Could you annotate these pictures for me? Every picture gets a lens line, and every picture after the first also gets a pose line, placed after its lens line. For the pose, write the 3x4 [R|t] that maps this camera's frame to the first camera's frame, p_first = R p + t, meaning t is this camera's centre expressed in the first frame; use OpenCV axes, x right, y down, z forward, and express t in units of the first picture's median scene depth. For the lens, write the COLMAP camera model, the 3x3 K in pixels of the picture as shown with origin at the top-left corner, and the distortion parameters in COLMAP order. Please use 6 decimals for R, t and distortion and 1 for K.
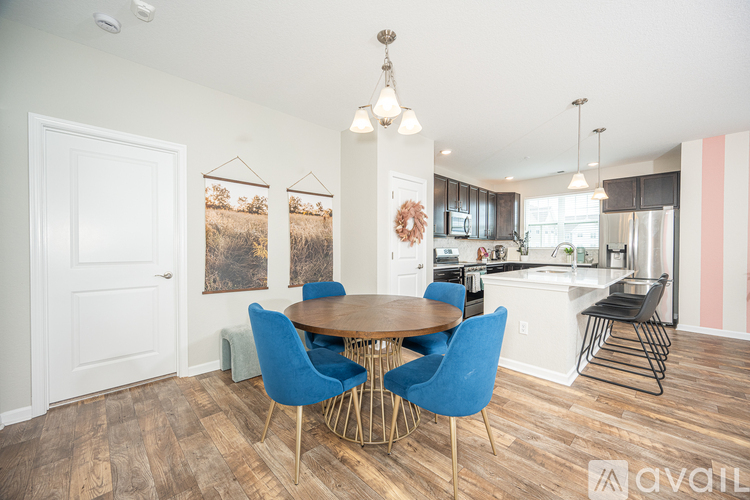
lens RADIAL K [[299.7, 0, 377.4], [0, 299.7, 253.5], [0, 0, 1]] dist [-0.010056, 0.000308]
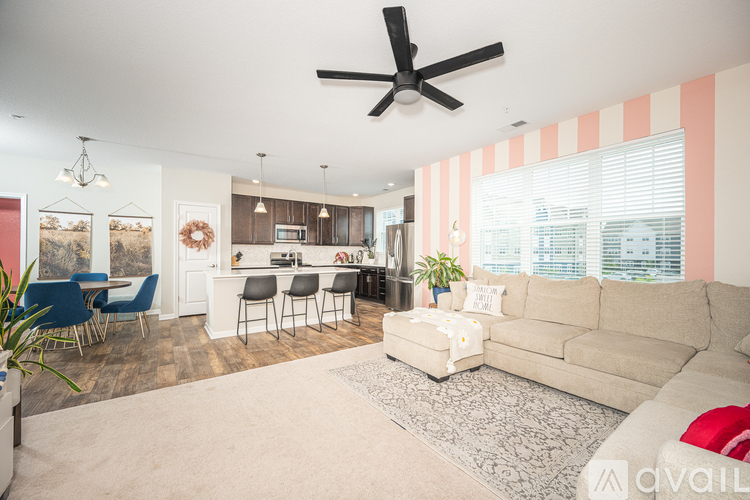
lens RADIAL K [[299.7, 0, 377.8], [0, 299.7, 249.8], [0, 0, 1]] dist [-0.010056, 0.000308]
pose [[0.992031, -0.000466, -0.125994, 1.196259], [-0.002557, 0.999713, -0.023834, 0.001710], [0.125969, 0.023966, 0.991745, -0.338250]]
